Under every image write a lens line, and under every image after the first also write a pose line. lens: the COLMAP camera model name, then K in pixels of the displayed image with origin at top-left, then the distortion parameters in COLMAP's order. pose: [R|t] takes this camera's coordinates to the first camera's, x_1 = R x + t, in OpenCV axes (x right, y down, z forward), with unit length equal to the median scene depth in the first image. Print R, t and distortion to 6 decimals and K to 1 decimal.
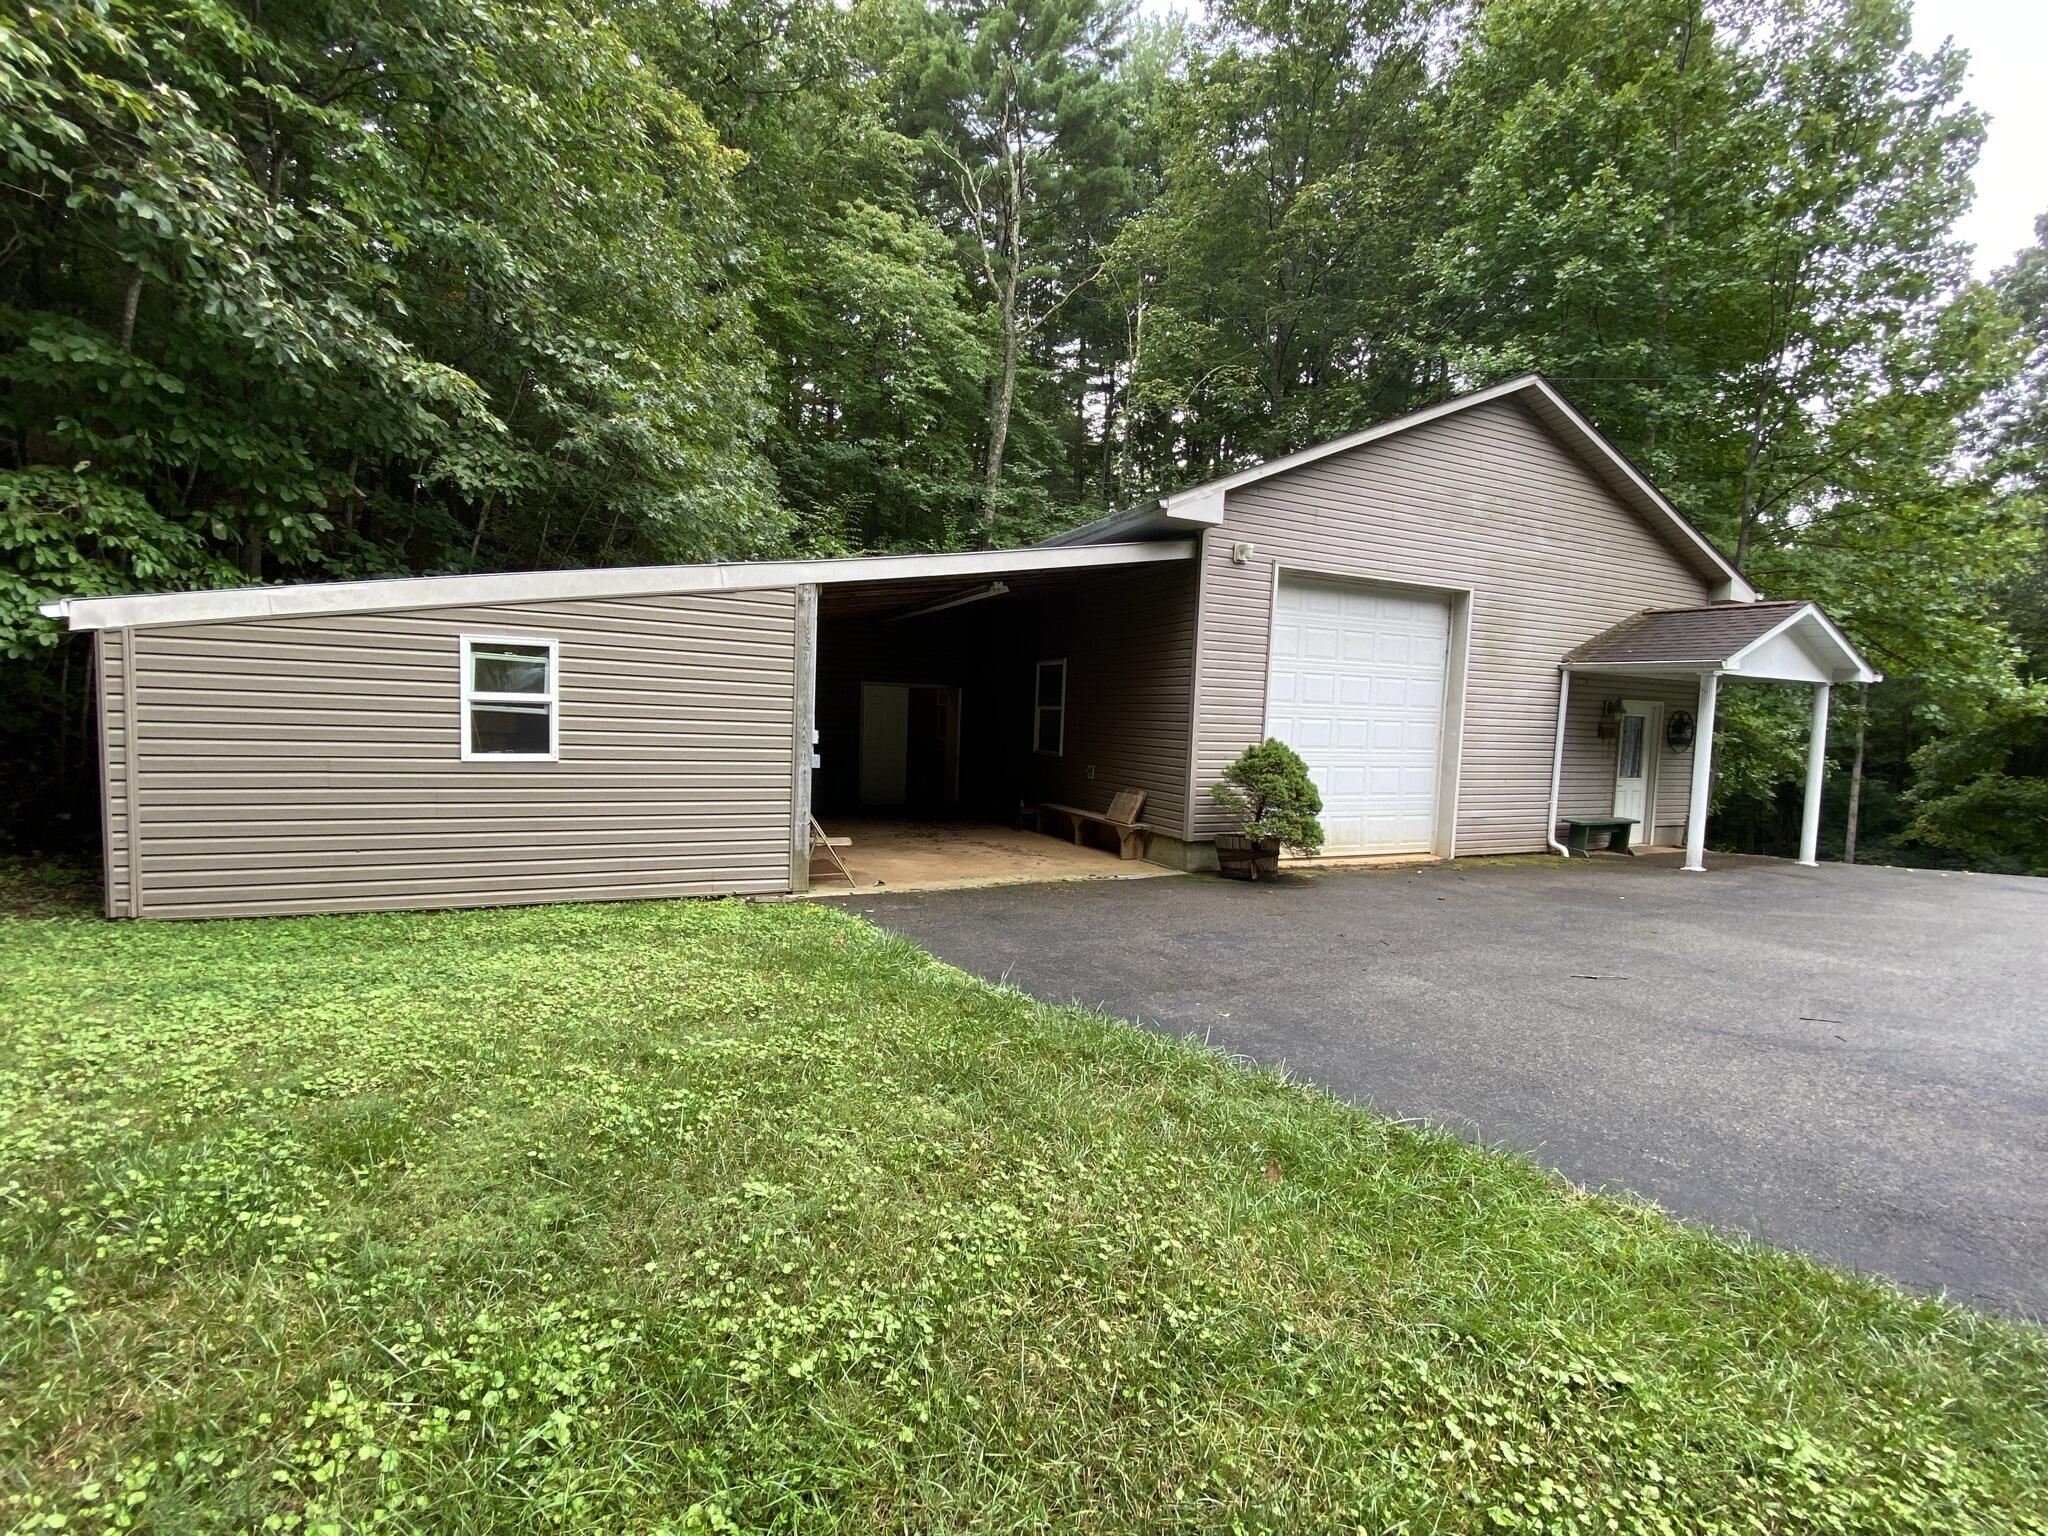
lens RADIAL K [[879.9, 0, 1024.0], [0, 879.9, 768.0], [0, 0, 1]] dist [-0.000890, -0.000153]
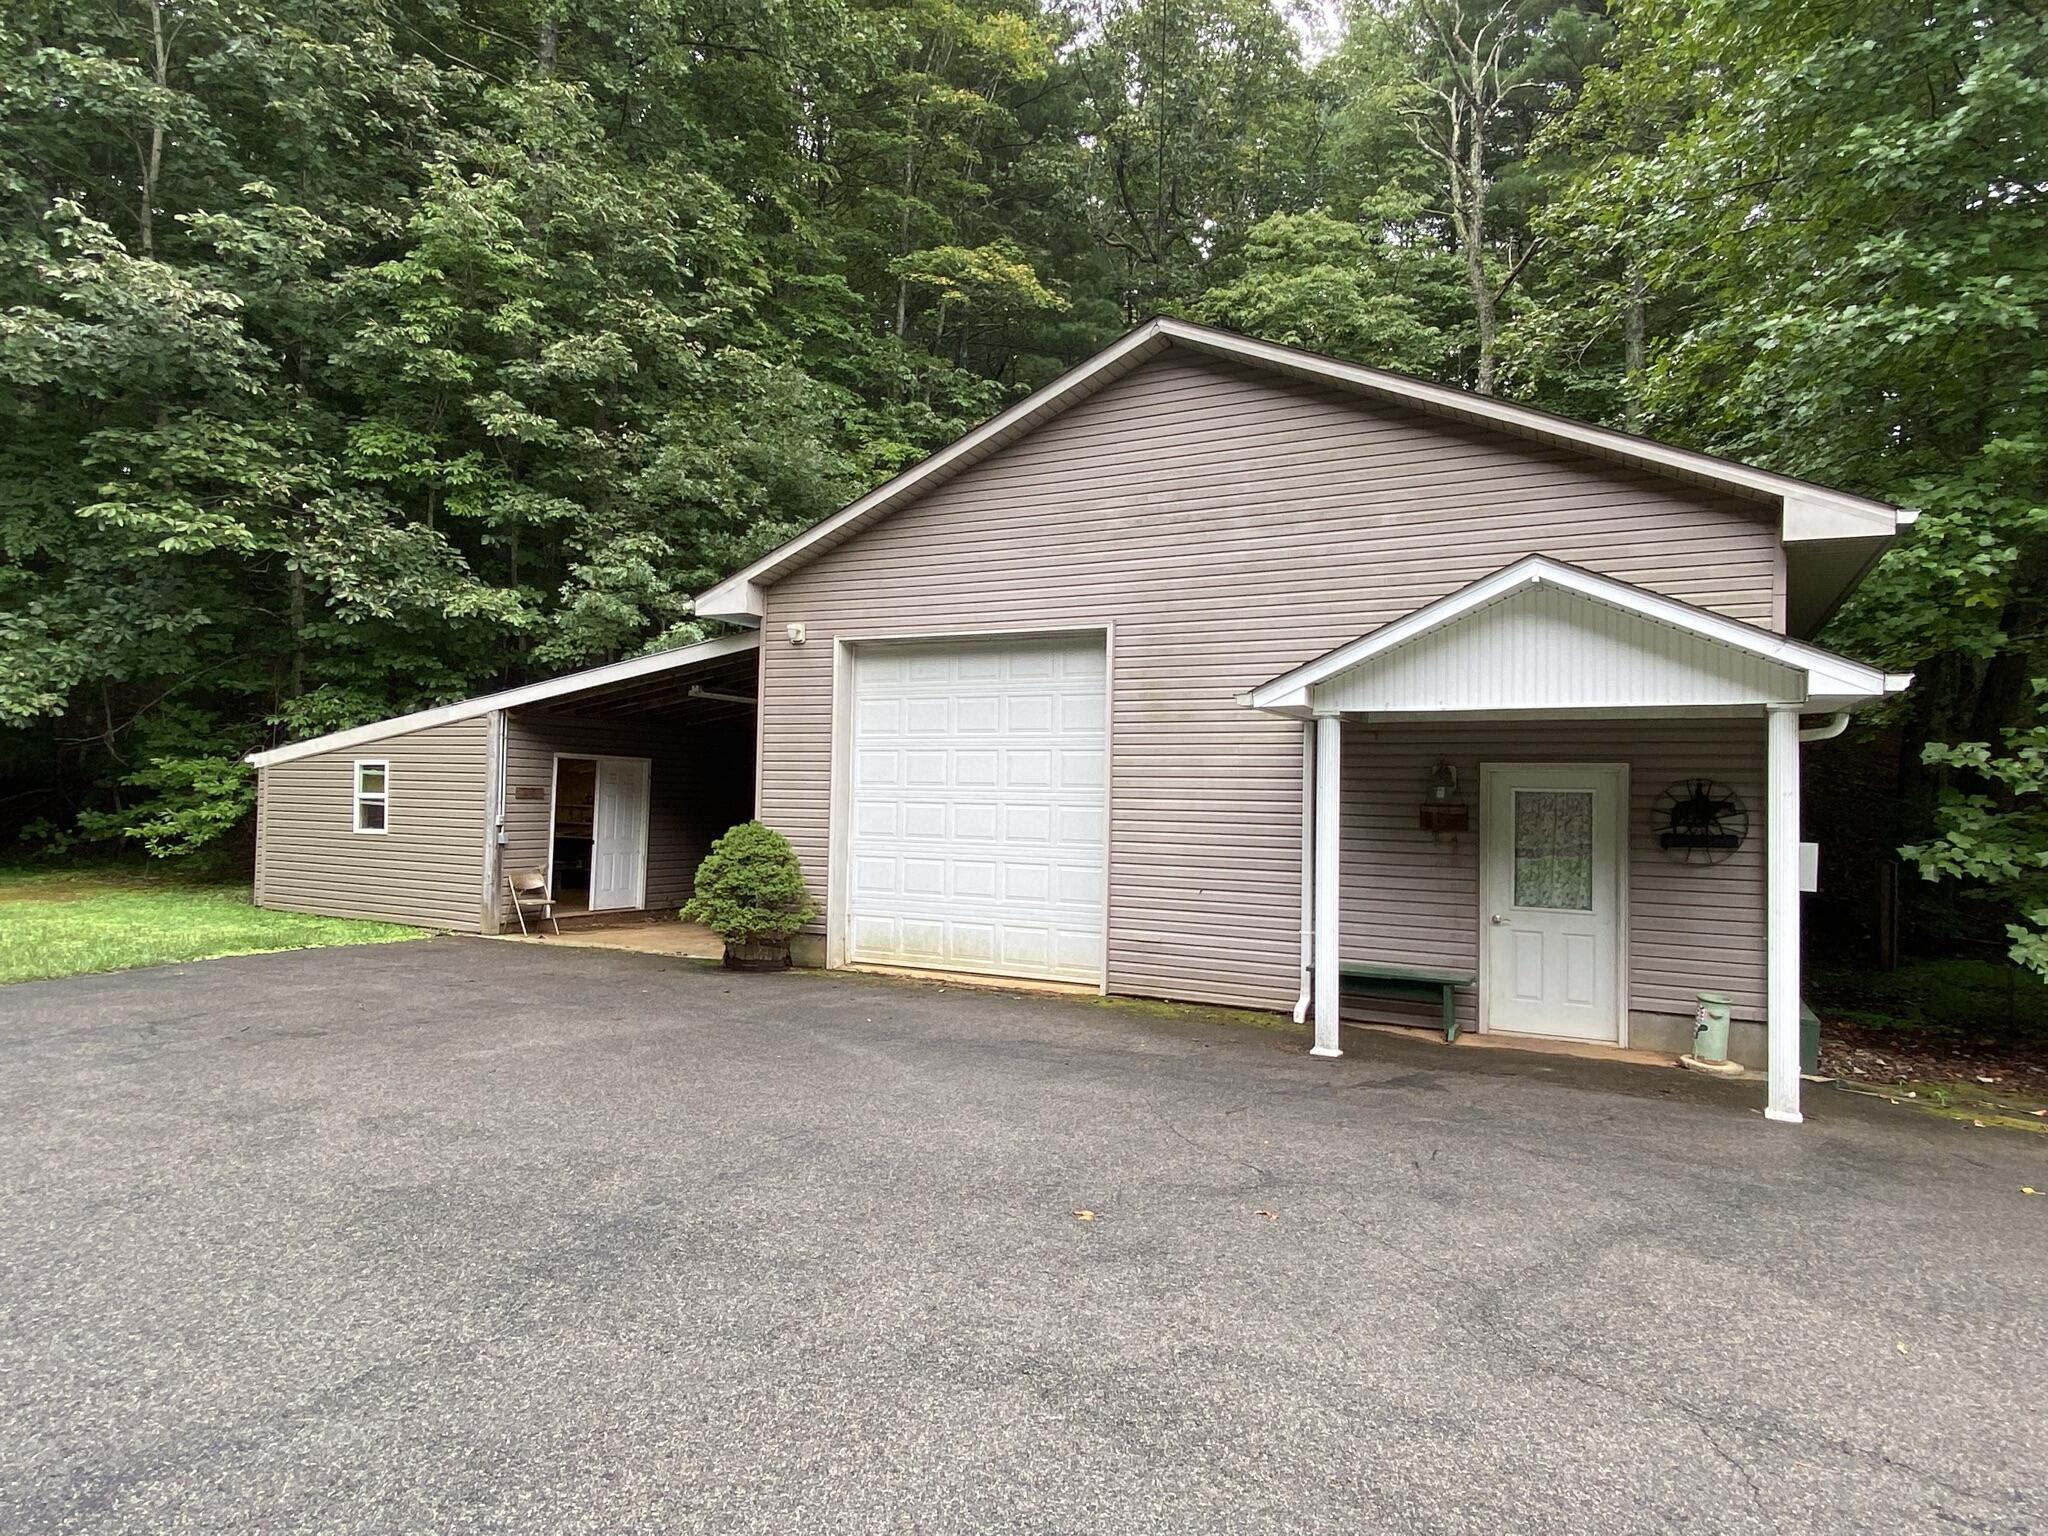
lens RADIAL K [[1221.4, 0, 1024.0], [0, 1221.4, 768.0], [0, 0, 1]] dist [-0.002099, 0.000111]
pose [[0.622109, -0.046368, -0.781556, 1.499768], [-0.052431, 0.993536, -0.100679, 0.027583], [0.781173, 0.103611, 0.615657, 0.388801]]
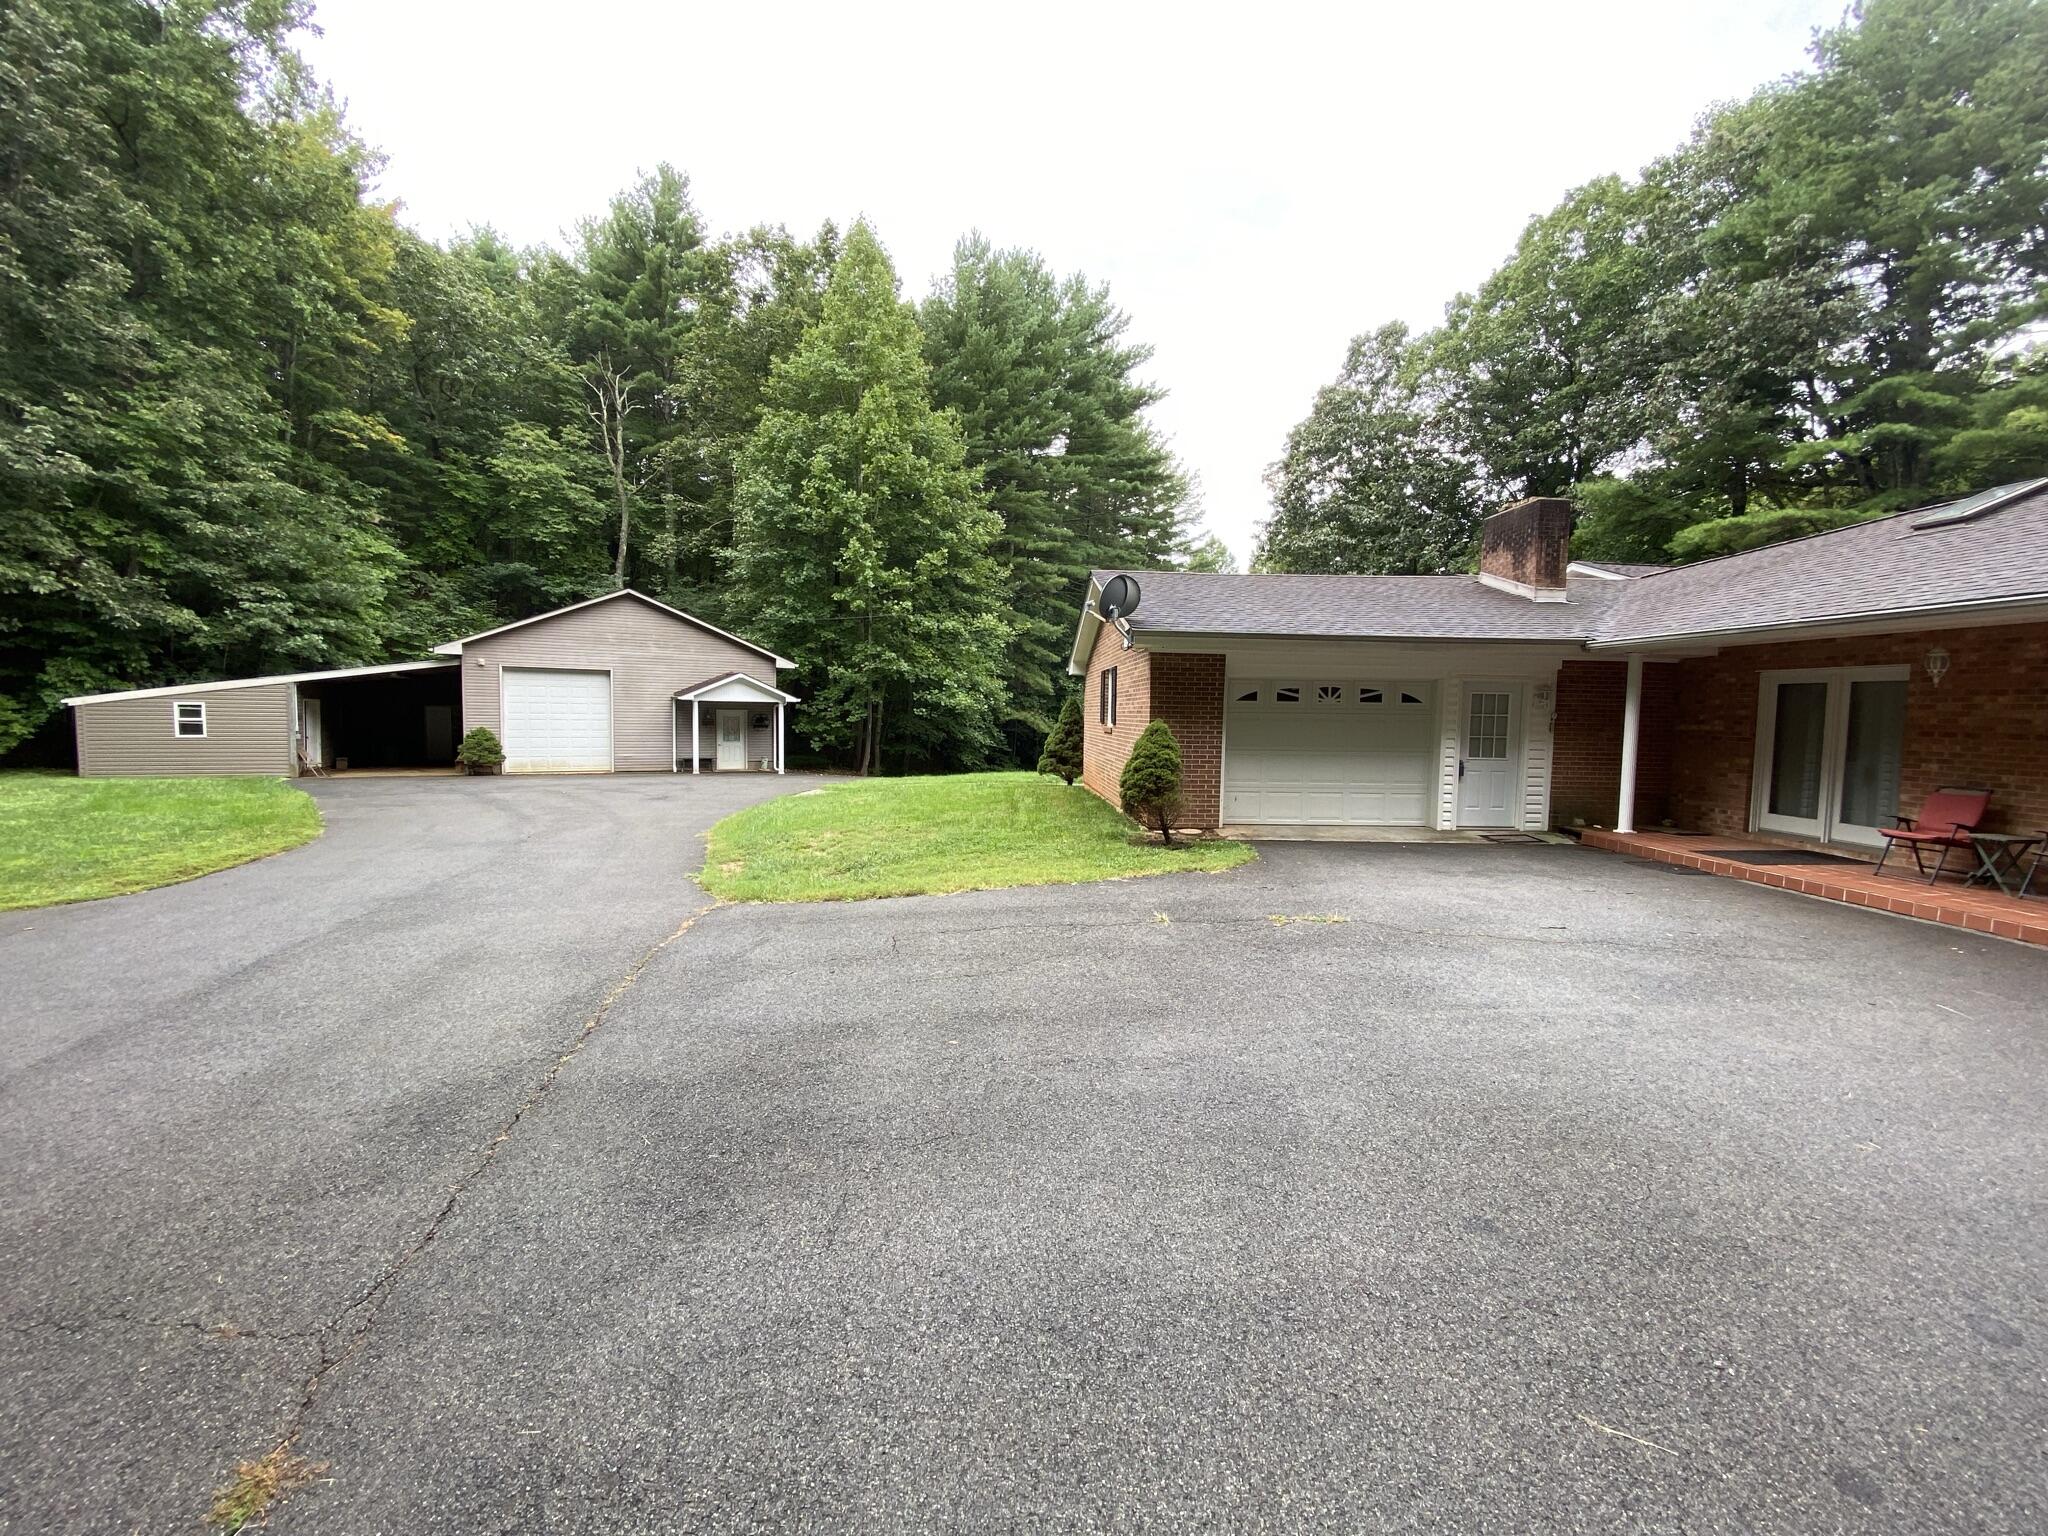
lens RADIAL K [[826.1, 0, 1024.0], [0, 826.1, 768.0], [0, 0, 1]] dist [0.012108, -0.017263]
pose [[0.998043, -0.023185, 0.058067, 1.907623], [0.023045, 0.999730, 0.003080, 0.136114], [-0.058123, -0.001736, 0.998308, -1.855364]]
